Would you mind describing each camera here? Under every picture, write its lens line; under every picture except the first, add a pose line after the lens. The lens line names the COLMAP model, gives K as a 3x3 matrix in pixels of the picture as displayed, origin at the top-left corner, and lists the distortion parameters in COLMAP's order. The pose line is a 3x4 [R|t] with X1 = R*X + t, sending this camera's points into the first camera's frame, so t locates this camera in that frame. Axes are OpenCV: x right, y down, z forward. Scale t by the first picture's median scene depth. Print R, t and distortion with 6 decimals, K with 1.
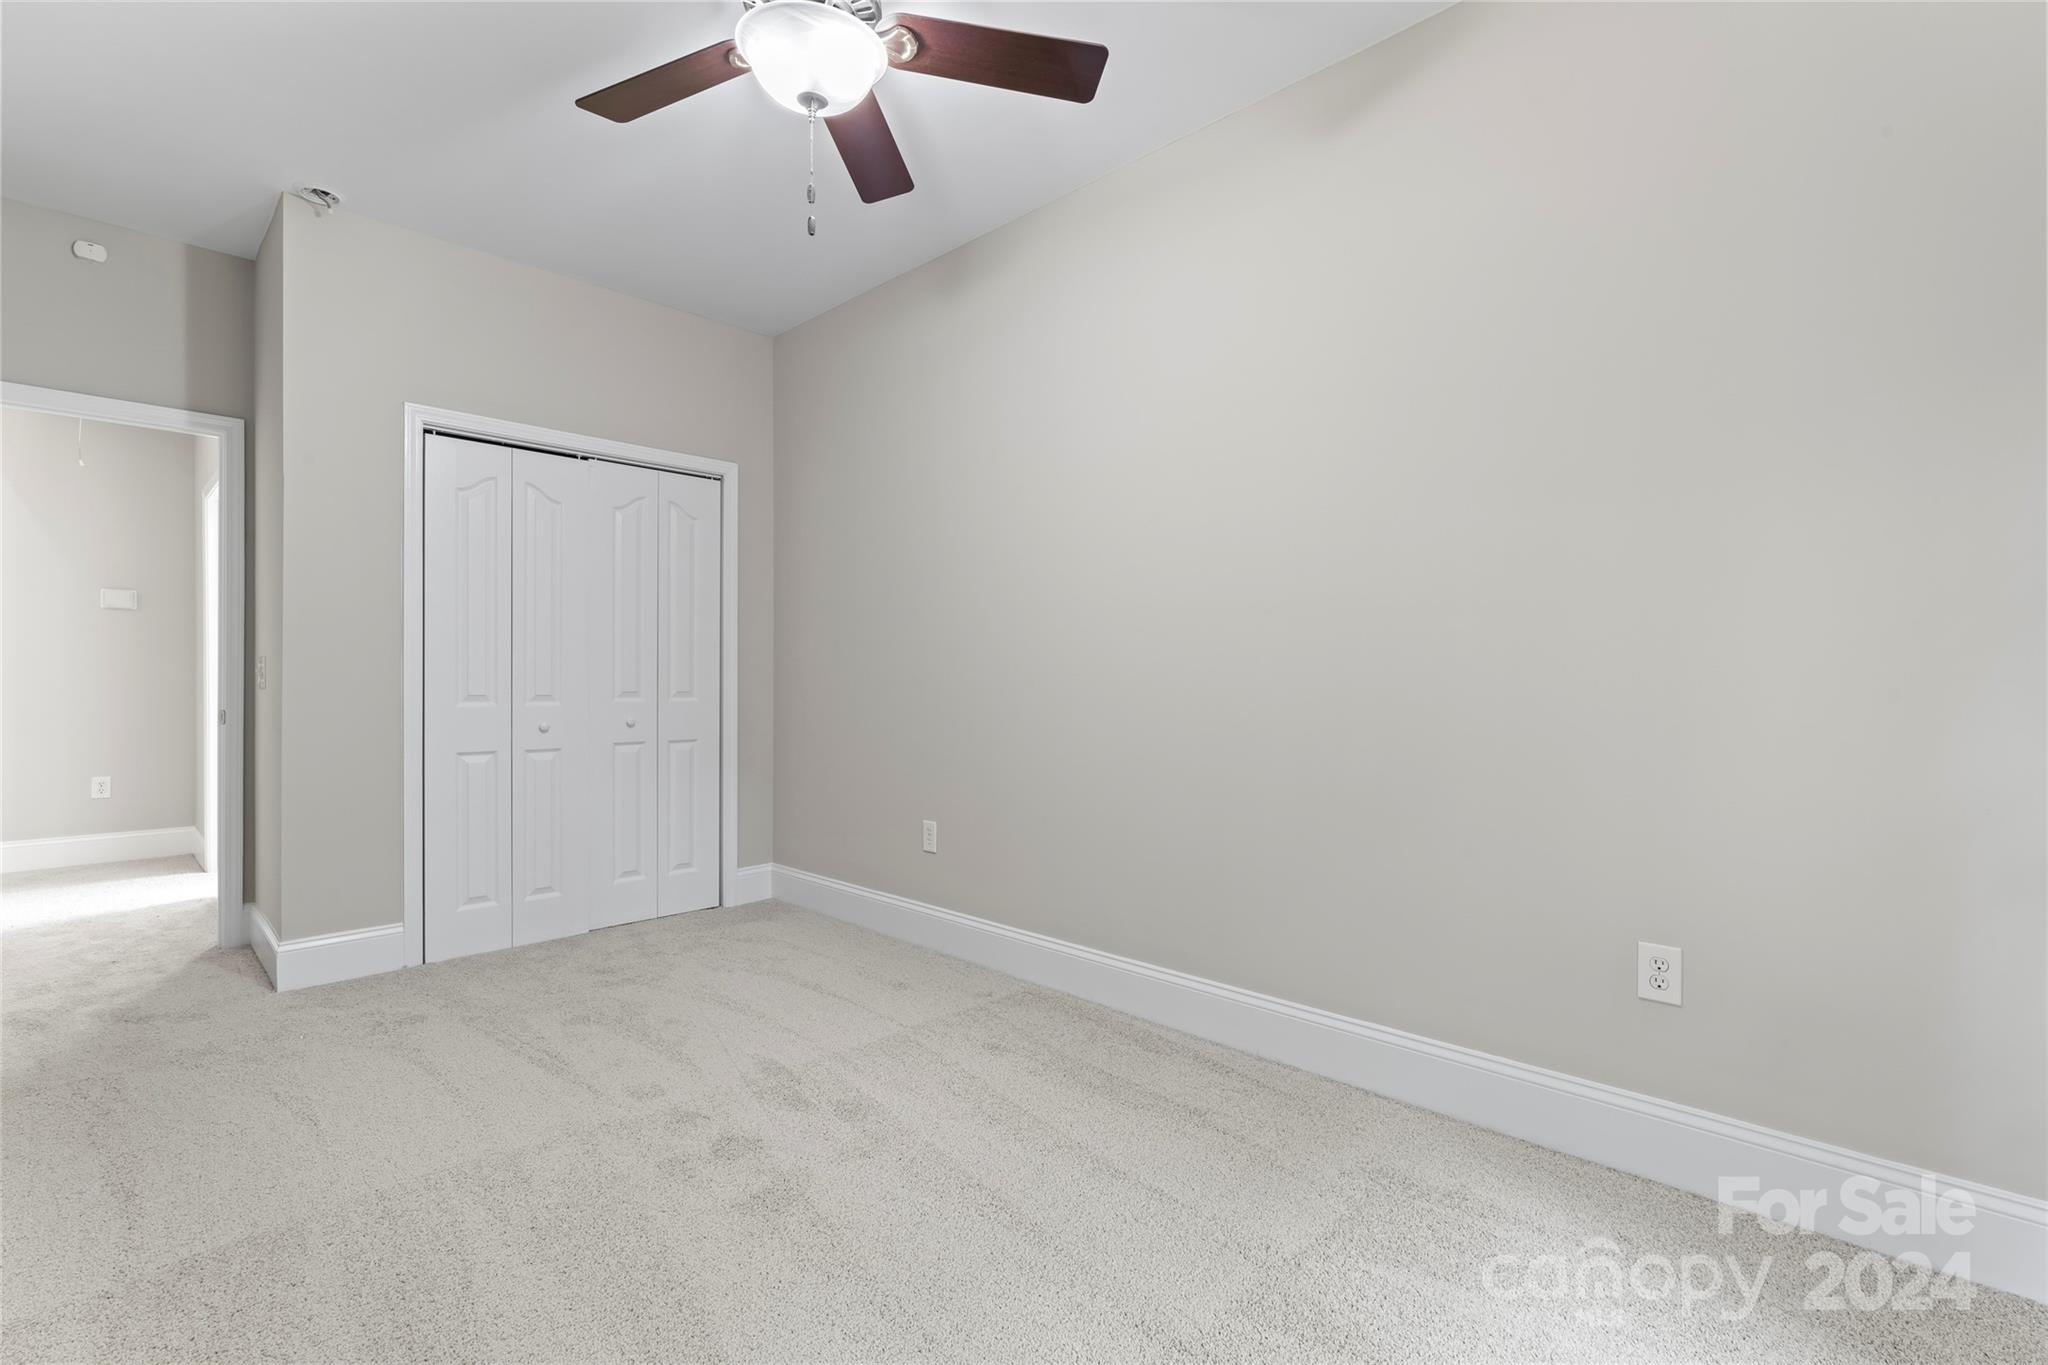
lens RADIAL K [[918.7, 0, 1014.7], [0, 918.7, 684.3], [0, 0, 1]] dist [-0.001554, 0.000090]
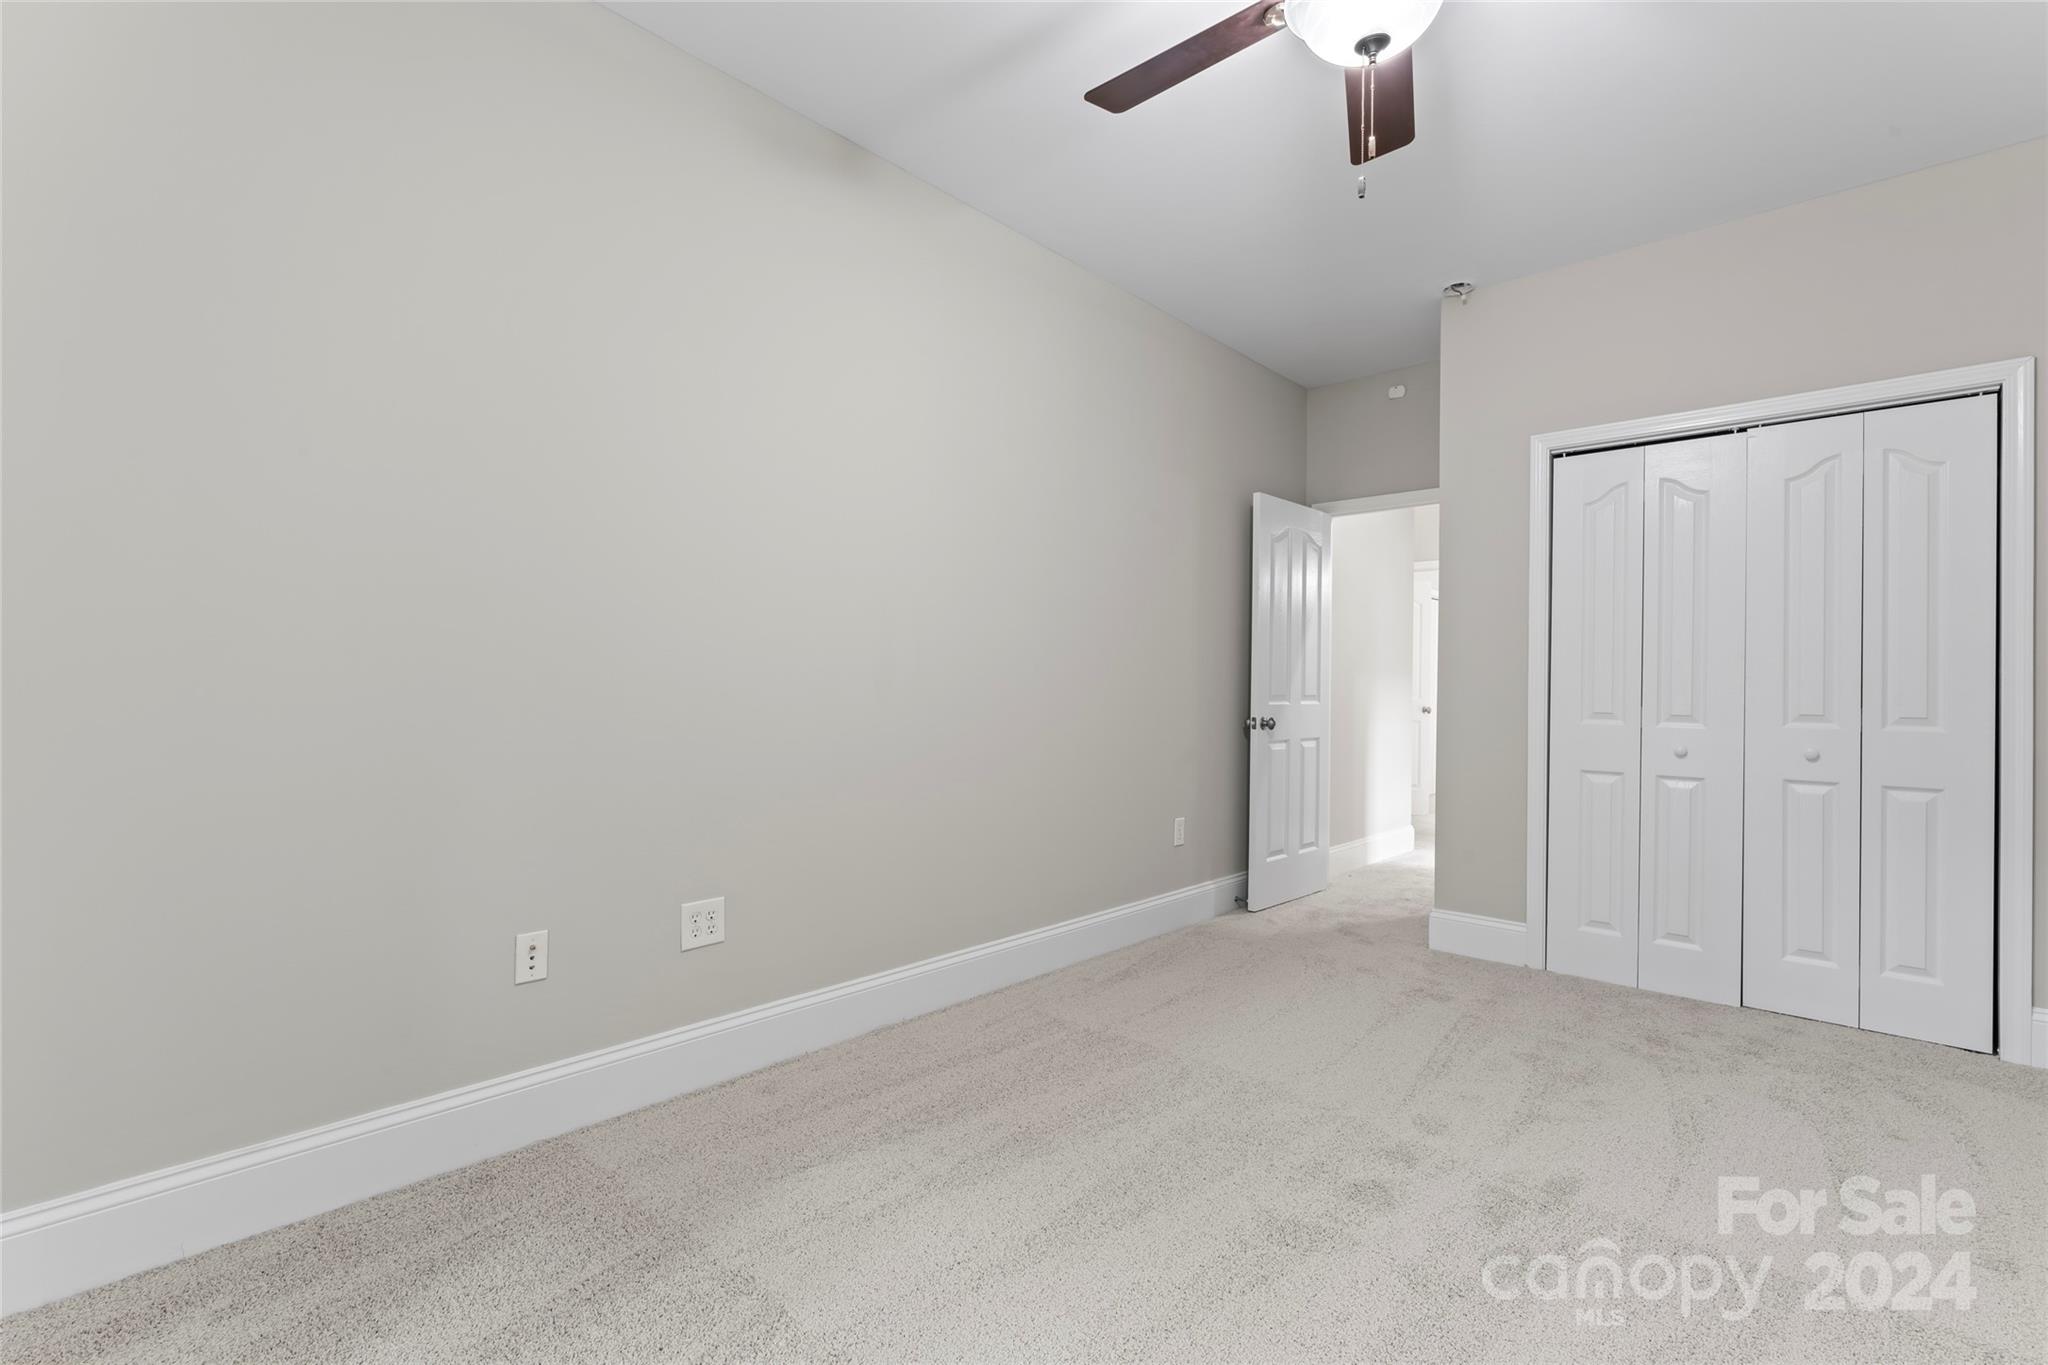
lens RADIAL K [[918.7, 0, 1014.7], [0, 918.7, 684.3], [0, 0, 1]] dist [-0.001554, 0.000090]
pose [[0.018139, -0.006786, -0.999812, 0.370801], [-0.016296, 0.999842, -0.007082, -0.001122], [0.999703, 0.016421, 0.018025, 0.363547]]
